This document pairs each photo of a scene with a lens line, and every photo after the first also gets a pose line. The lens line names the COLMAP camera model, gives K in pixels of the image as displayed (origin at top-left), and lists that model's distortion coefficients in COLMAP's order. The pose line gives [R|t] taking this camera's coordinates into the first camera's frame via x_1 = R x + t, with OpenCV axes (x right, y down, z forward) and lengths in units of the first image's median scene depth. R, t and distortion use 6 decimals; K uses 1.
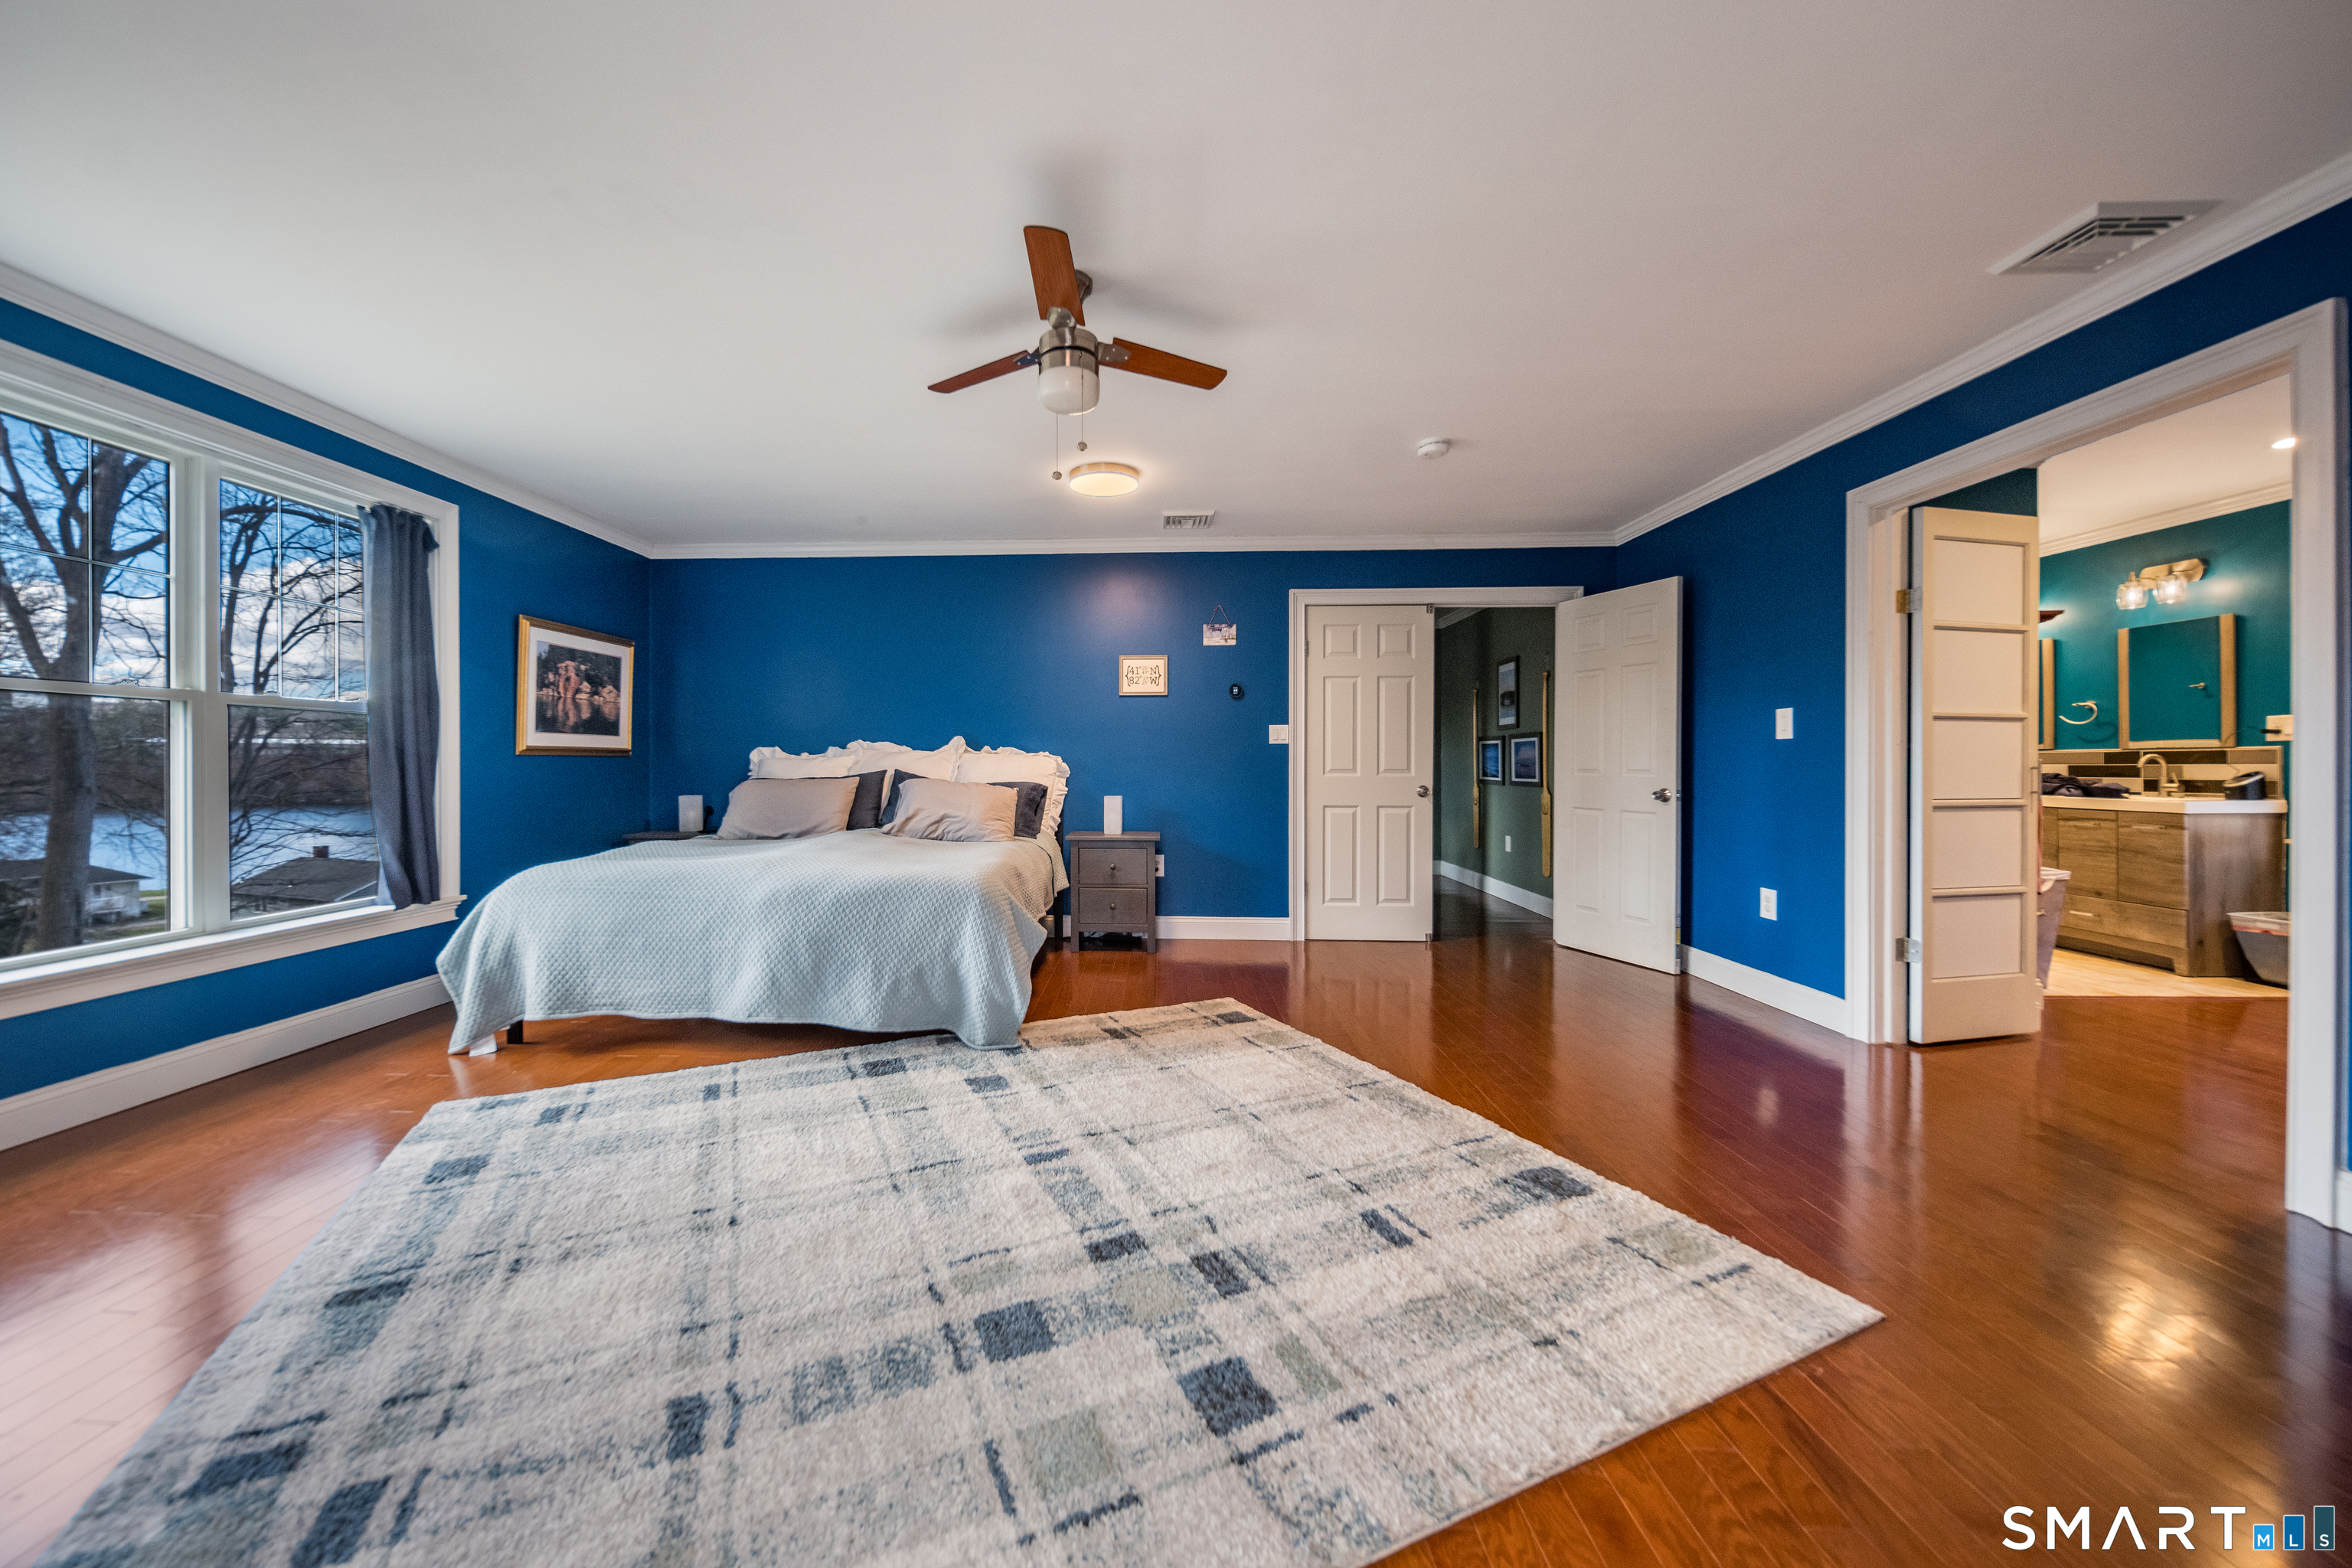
lens RADIAL K [[888.4, 0, 1166.1], [0, 888.4, 769.3], [0, 0, 1]] dist [0.008390, -0.004761]
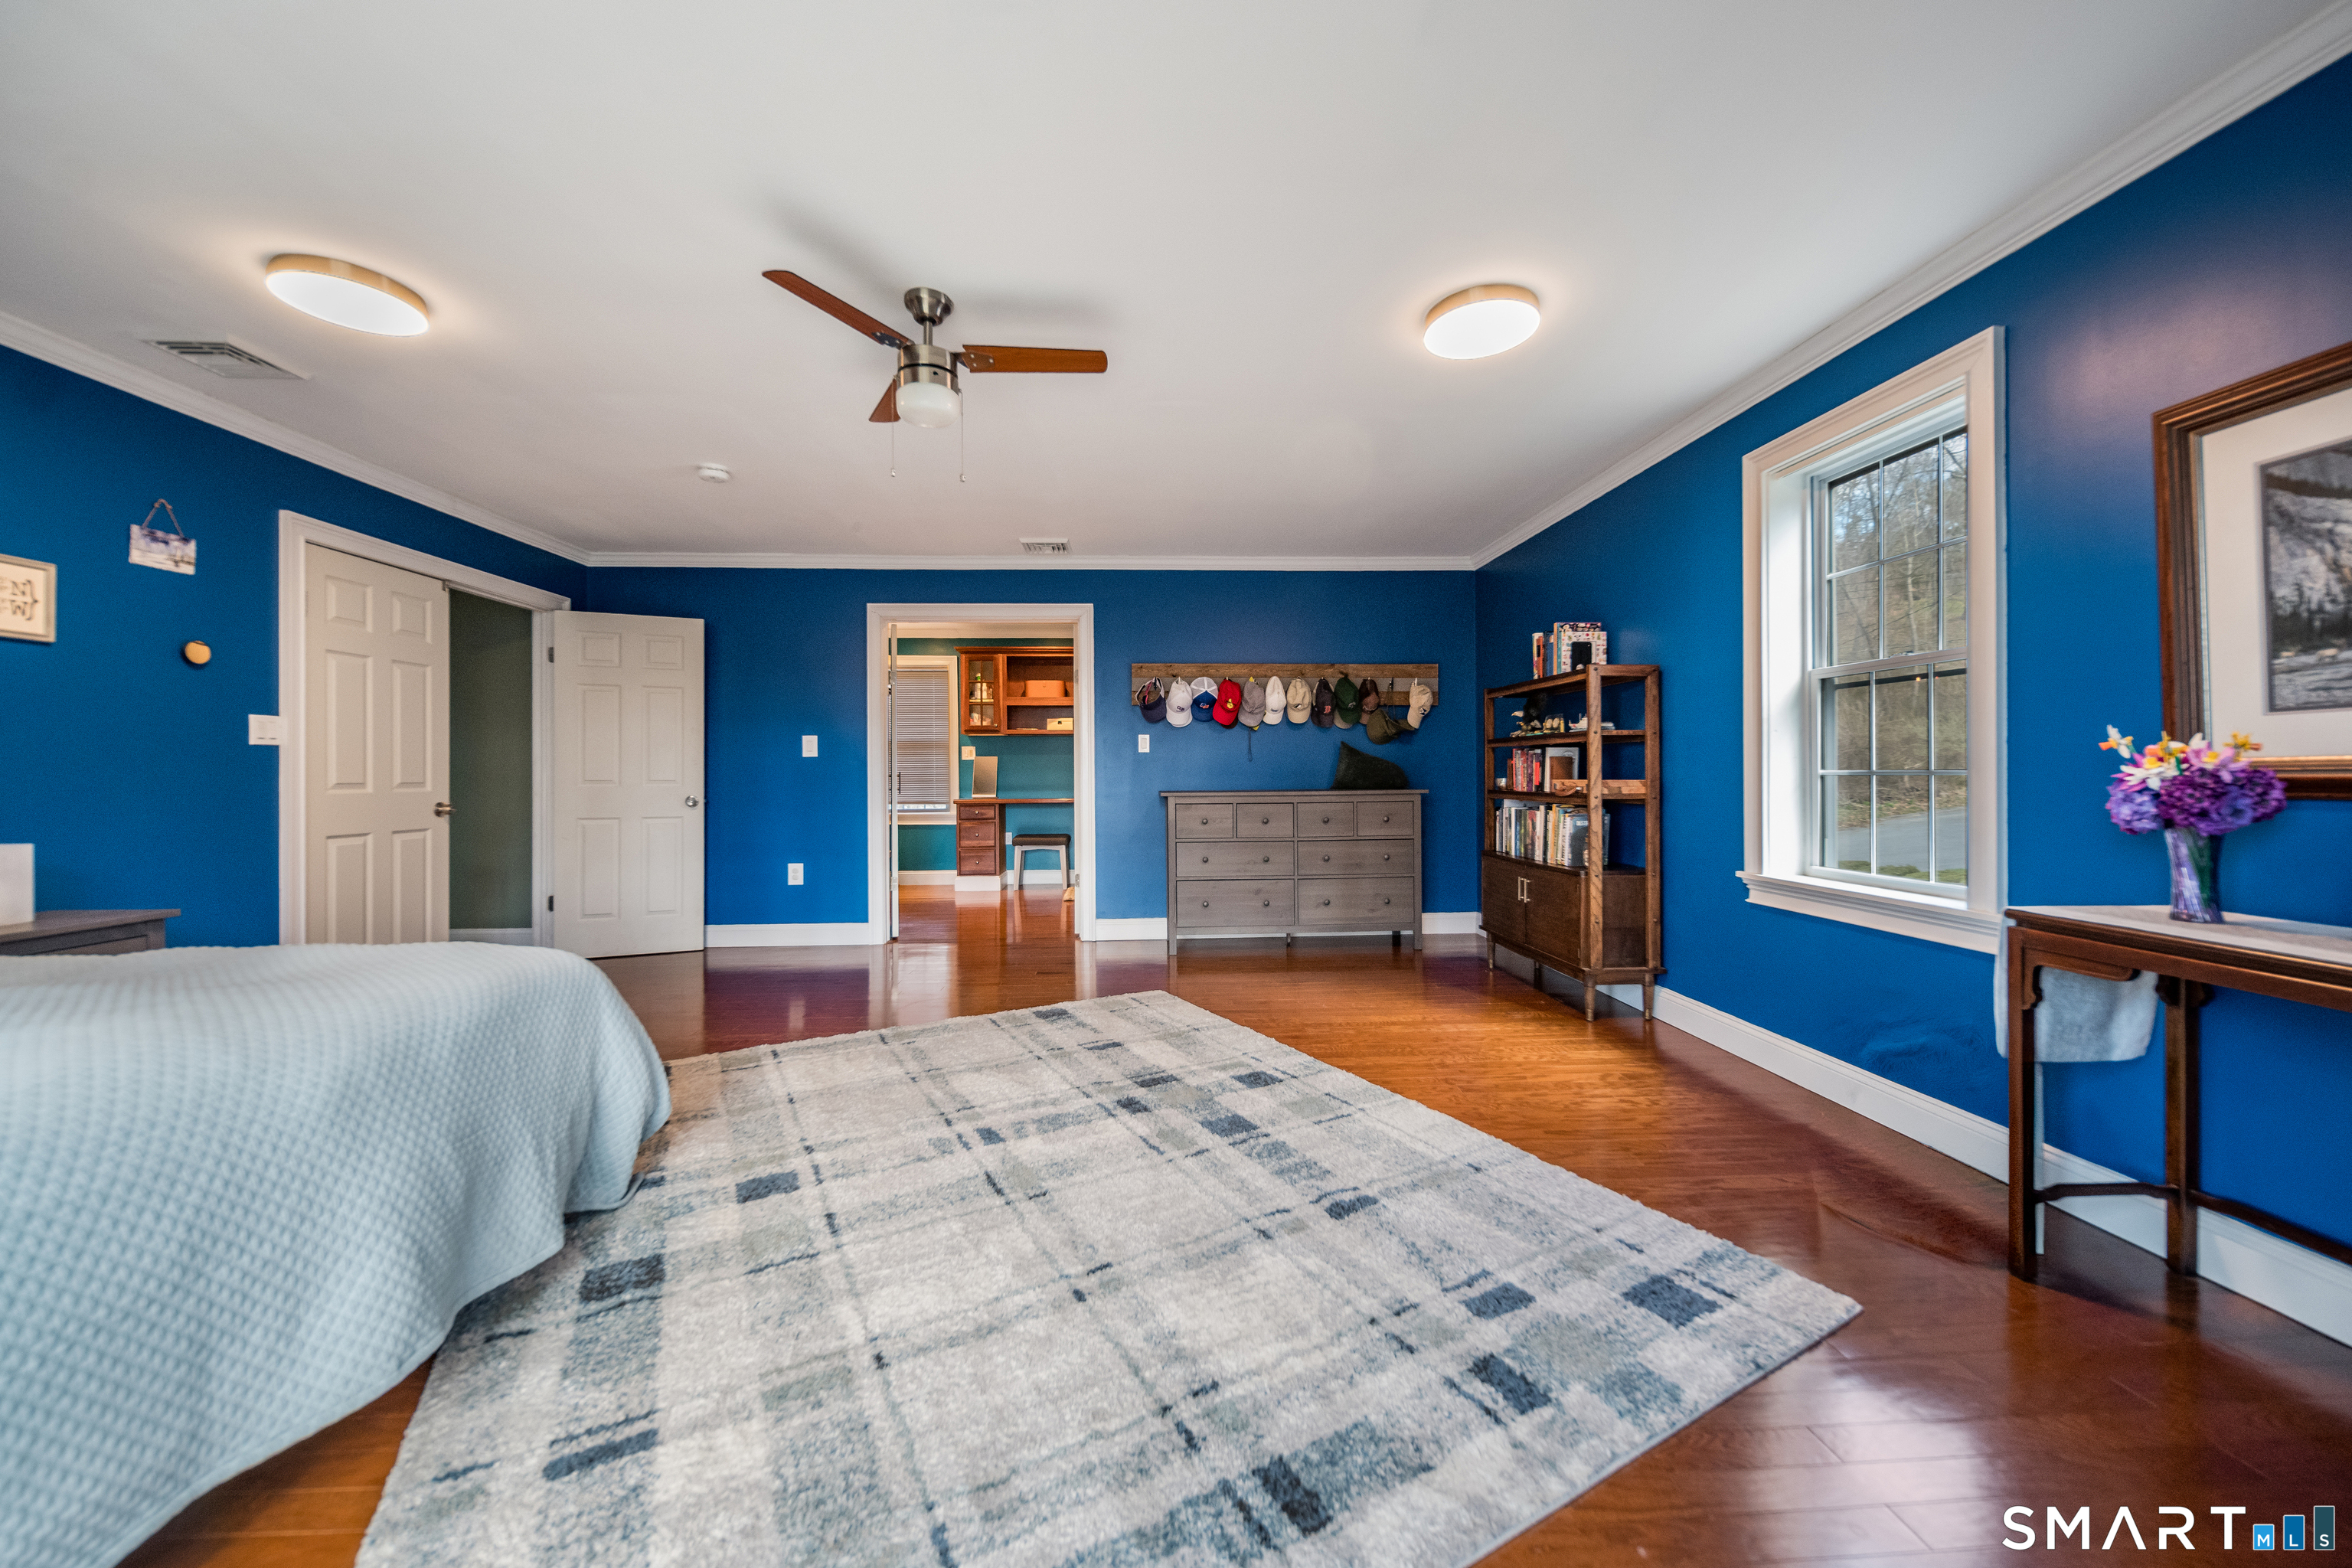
lens RADIAL K [[888.4, 0, 1166.1], [0, 888.4, 769.3], [0, 0, 1]] dist [0.008390, -0.004761]
pose [[-0.102583, 0.005709, 0.994708, -1.284228], [0.011744, 0.999921, -0.004528, -0.000782], [-0.994655, 0.011217, -0.102642, 0.932526]]
